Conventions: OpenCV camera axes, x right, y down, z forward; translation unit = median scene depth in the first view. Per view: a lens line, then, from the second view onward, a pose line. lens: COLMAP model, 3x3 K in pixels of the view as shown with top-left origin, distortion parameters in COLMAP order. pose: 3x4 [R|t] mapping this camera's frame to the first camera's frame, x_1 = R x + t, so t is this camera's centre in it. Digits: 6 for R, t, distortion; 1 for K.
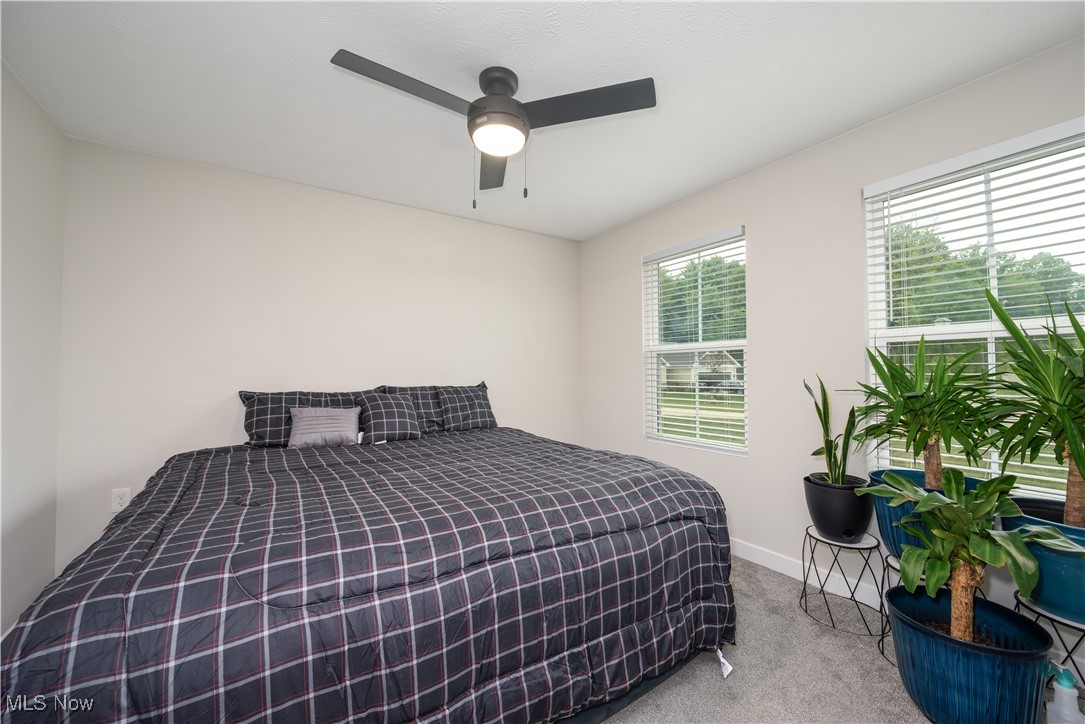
lens RADIAL K [[433.8, 0, 538.9], [0, 433.8, 368.5], [0, 0, 1]] dist [0.007464, -0.000129]
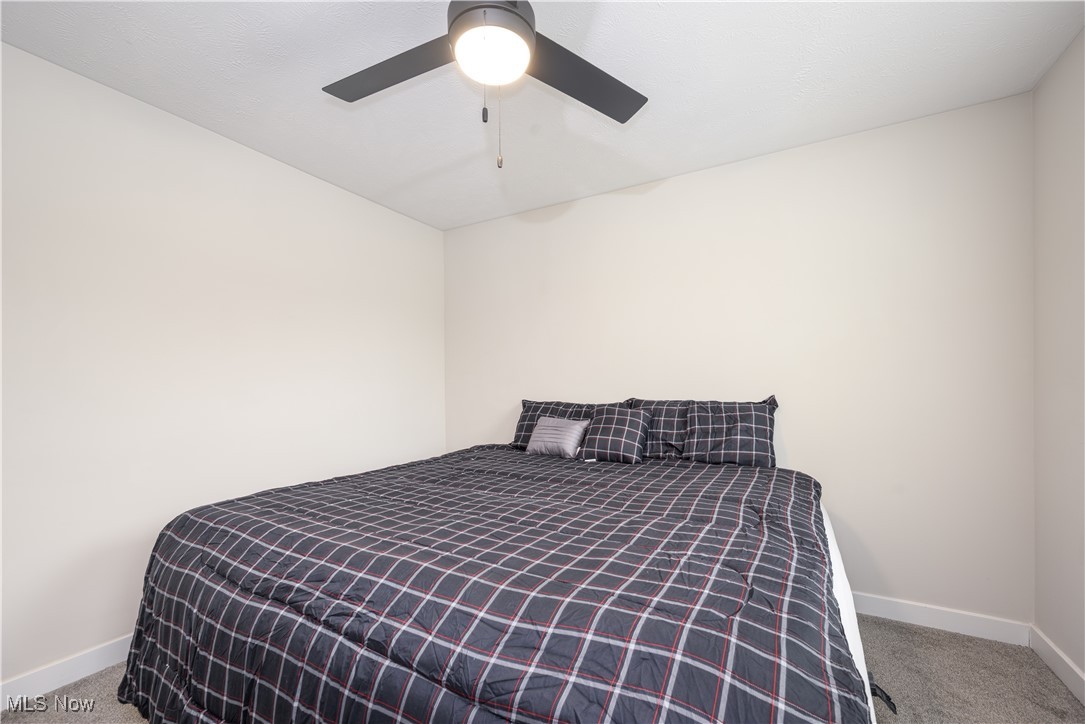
lens RADIAL K [[433.8, 0, 539.2], [0, 433.8, 366.7], [0, 0, 1]] dist [0.007464, -0.000129]
pose [[0.441589, -0.038360, -0.896397, 0.401372], [0.016249, 0.999264, -0.034757, 0.002425], [0.897070, 0.000783, 0.441887, 0.473226]]
